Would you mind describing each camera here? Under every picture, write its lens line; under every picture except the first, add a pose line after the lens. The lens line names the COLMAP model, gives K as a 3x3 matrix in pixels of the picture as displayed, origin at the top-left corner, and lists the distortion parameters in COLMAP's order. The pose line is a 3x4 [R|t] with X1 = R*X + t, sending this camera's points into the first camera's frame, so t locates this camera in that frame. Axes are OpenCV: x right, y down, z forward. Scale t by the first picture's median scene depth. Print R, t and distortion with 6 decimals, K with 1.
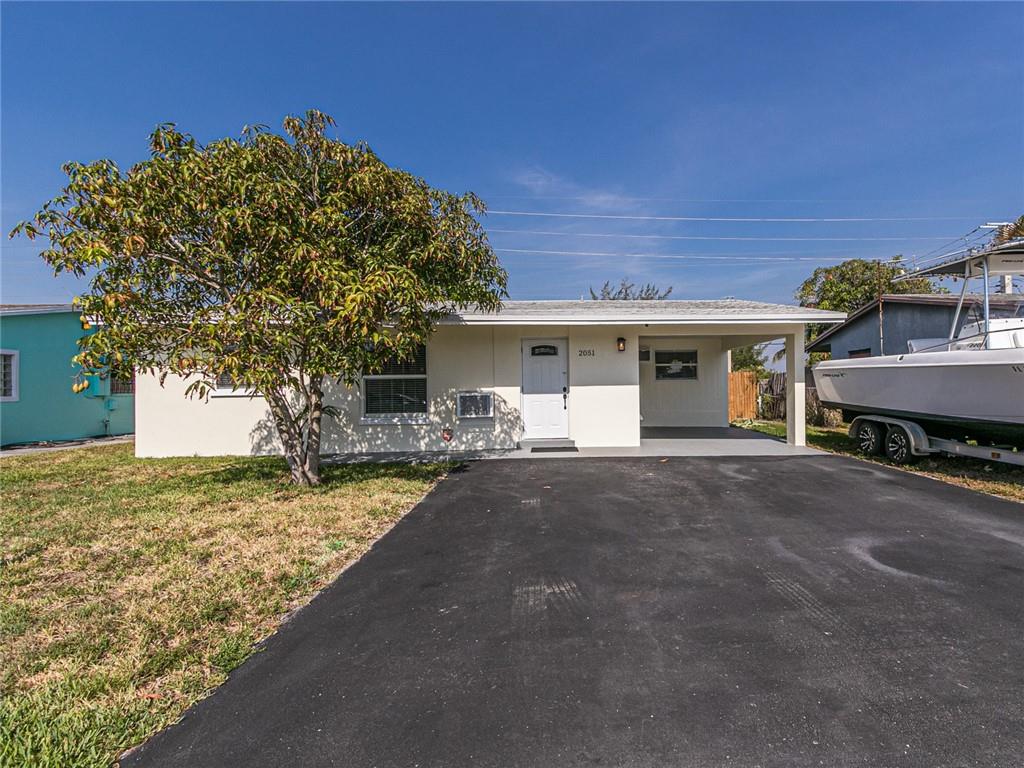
lens RADIAL K [[521.7, 0, 581.9], [0, 521.7, 384.1], [0, 0, 1]] dist [-0.004058, -0.000256]
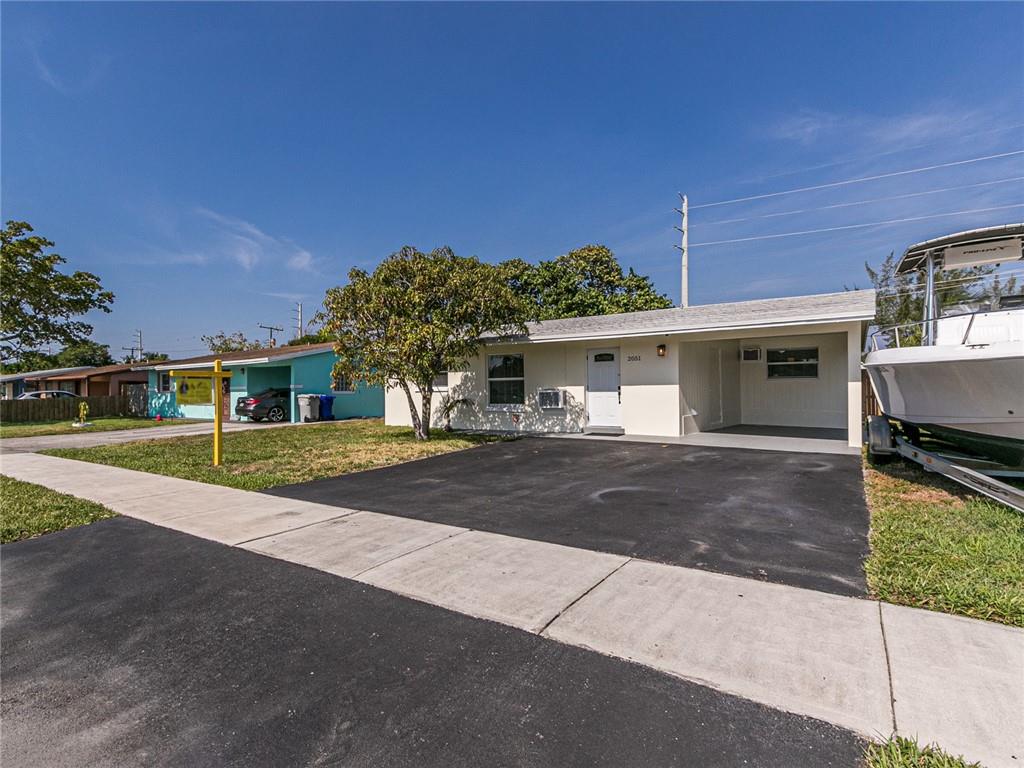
lens RADIAL K [[545.0, 0, 481.9], [0, 545.0, 389.1], [0, 0, 1]] dist [0.011904, -0.000082]
pose [[0.779674, 0.003820, -0.626174, 0.545731], [0.003737, 0.999935, 0.010754, -0.002933], [0.626175, -0.010724, 0.779609, -0.230402]]
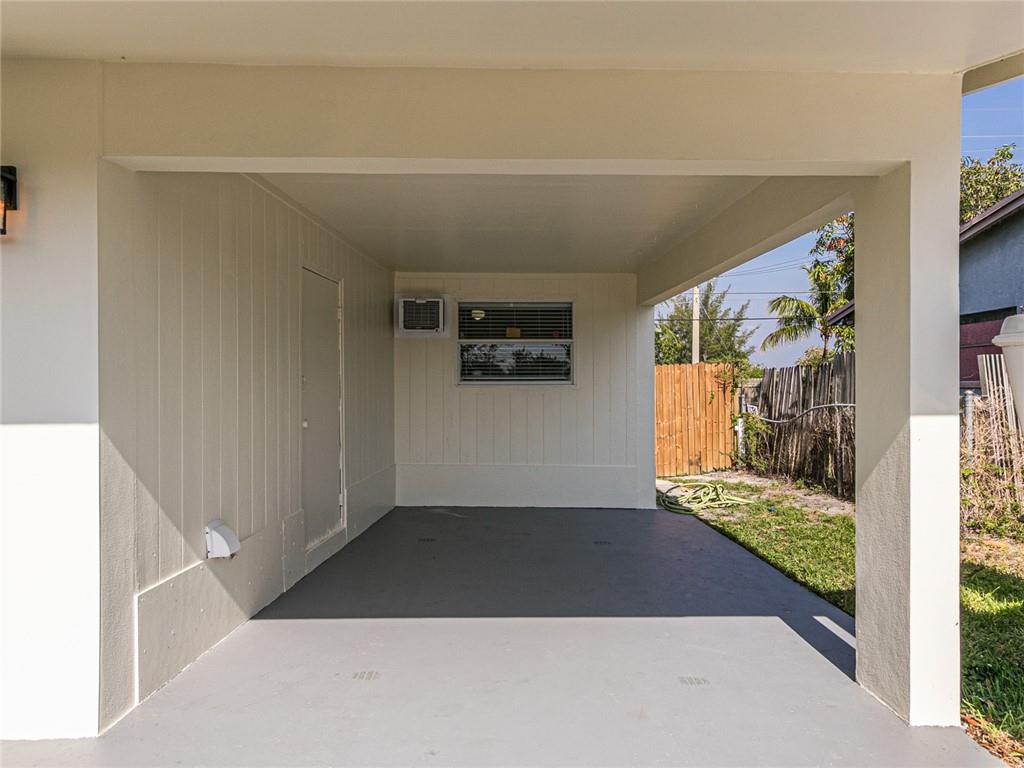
lens RADIAL K [[645.5, 0, 512.0], [0, 645.5, 384.0], [0, 0, 1]] dist [0.000411, 0.000492]
pose [[0.999848, 0.008990, -0.014925, 0.273605], [-0.008907, 0.999945, 0.005603, -0.014104], [0.014974, -0.005469, 0.999873, 0.791075]]
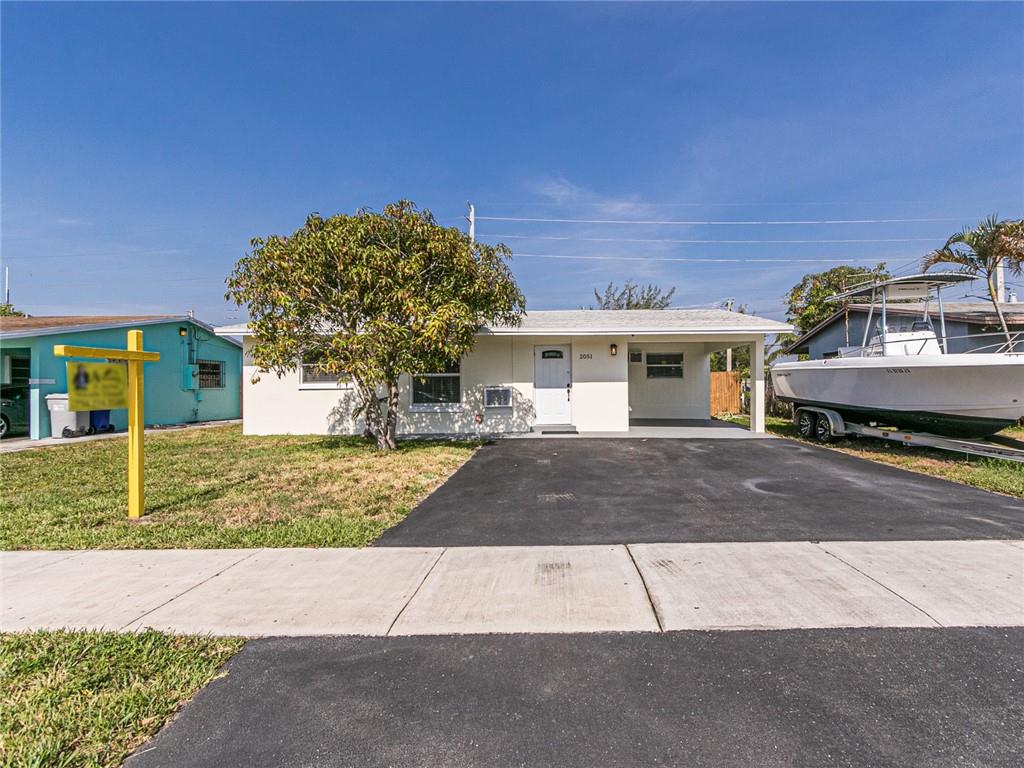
lens RADIAL K [[532.1, 0, 564.1], [0, 532.1, 383.4], [0, 0, 1]] dist [0.008068, -0.001255]
pose [[0.999013, 0.004714, -0.044166, 0.013611], [-0.004684, 0.999989, 0.000778, 0.004735], [0.044169, -0.000571, 0.999024, -0.288962]]
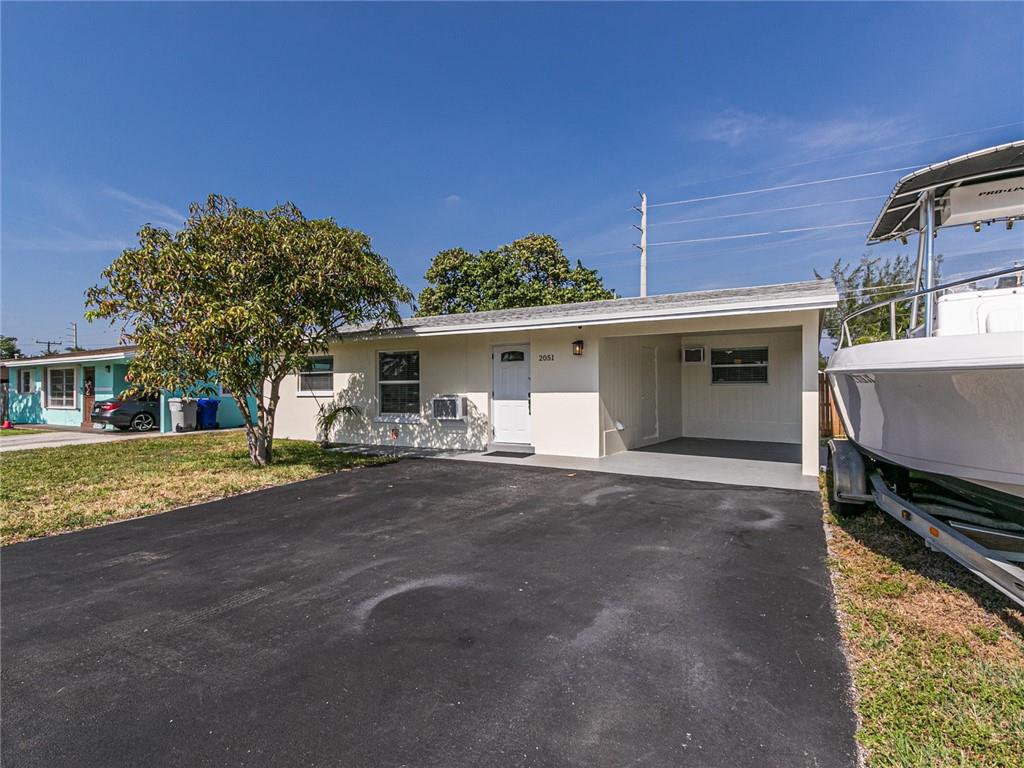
lens RADIAL K [[532.3, 0, 507.9], [0, 532.3, 390.4], [0, 0, 1]] dist [0.006438, 0.000225]
pose [[0.833010, 0.010276, -0.553163, 0.507571], [-0.002305, 0.999883, 0.015103, -0.014451], [0.553254, -0.011306, 0.832936, 0.141570]]
